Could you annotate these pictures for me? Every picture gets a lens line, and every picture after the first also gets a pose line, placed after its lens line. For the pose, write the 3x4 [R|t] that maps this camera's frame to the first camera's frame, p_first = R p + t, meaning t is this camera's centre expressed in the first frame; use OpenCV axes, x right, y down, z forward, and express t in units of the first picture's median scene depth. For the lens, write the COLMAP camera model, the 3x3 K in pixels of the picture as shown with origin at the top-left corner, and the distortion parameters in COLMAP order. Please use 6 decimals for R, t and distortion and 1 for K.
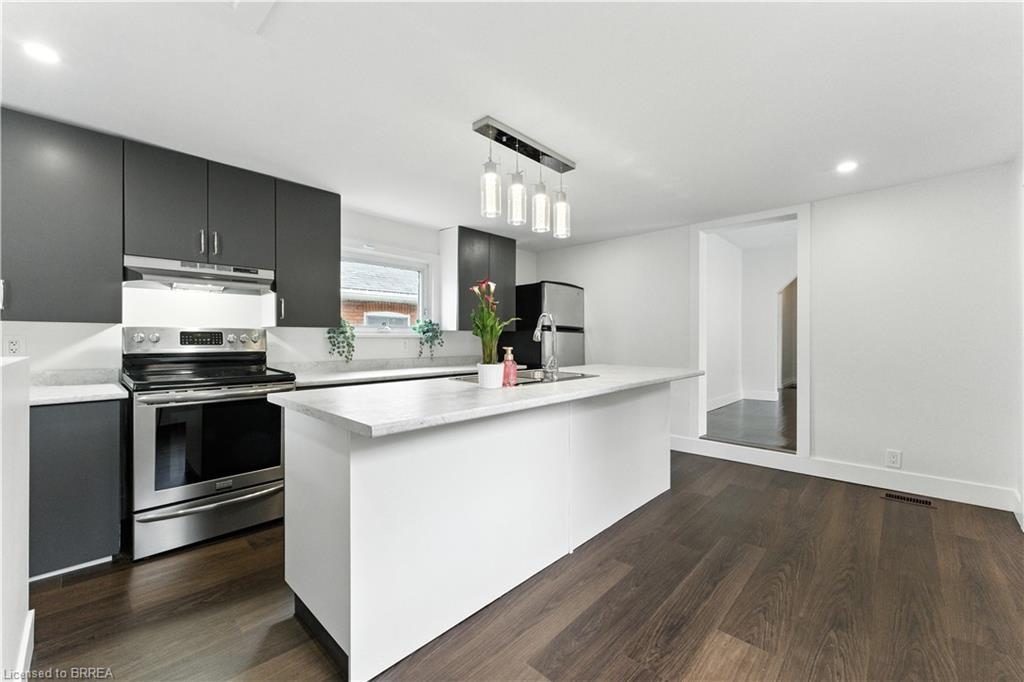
lens RADIAL K [[416.0, 0, 512.8], [0, 416.0, 341.0], [0, 0, 1]] dist [-0.005839, 0.000444]
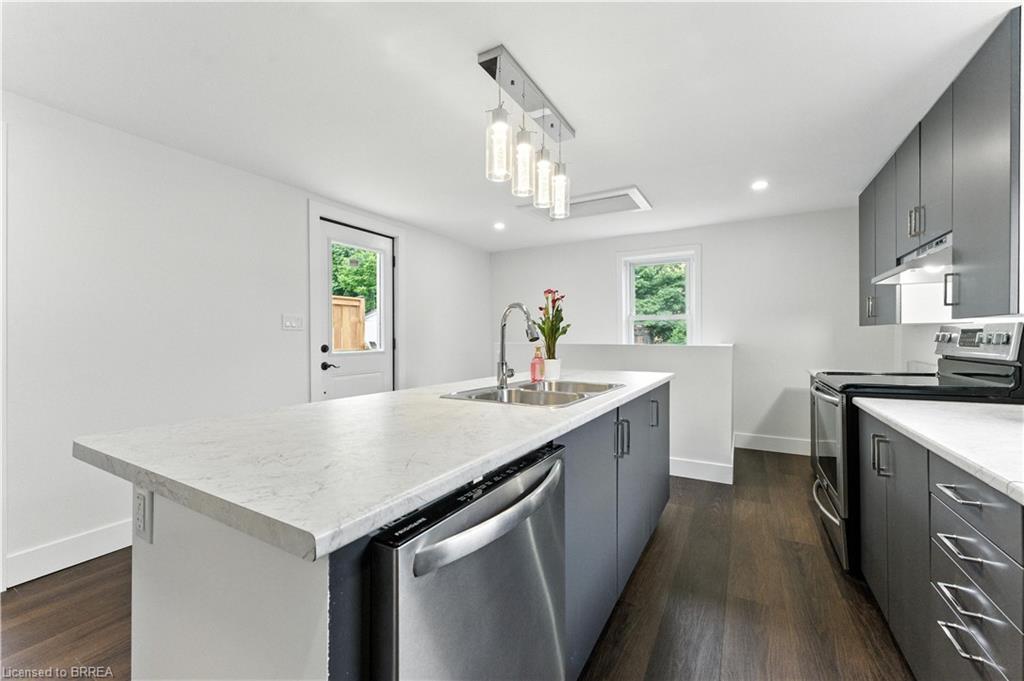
lens RADIAL K [[416.0, 0, 511.7], [0, 416.0, 337.7], [0, 0, 1]] dist [-0.005839, 0.000444]
pose [[-0.976210, 0.002936, -0.216807, 0.179770], [0.001648, 0.999980, 0.006120, -0.009847], [0.216821, 0.005617, -0.976195, 1.218631]]
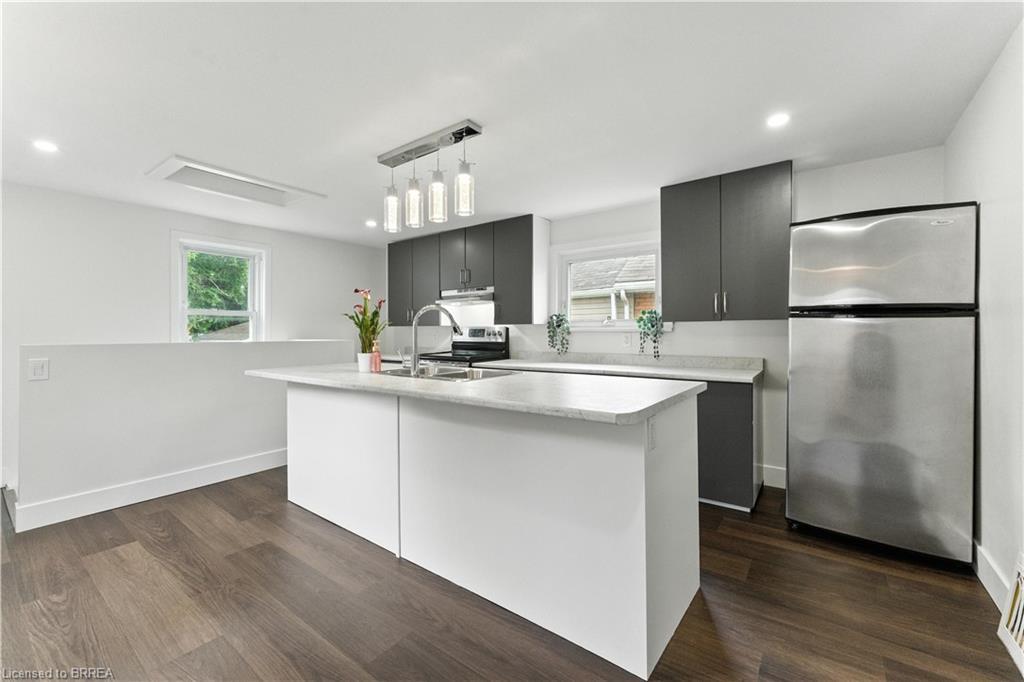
lens RADIAL K [[416.0, 0, 511.4], [0, 416.0, 334.7], [0, 0, 1]] dist [-0.005839, 0.000444]
pose [[0.107494, 0.005688, -0.994189, 0.730902], [0.000467, 0.999983, 0.005771, -0.007420], [0.994206, -0.001084, 0.107489, 0.751284]]
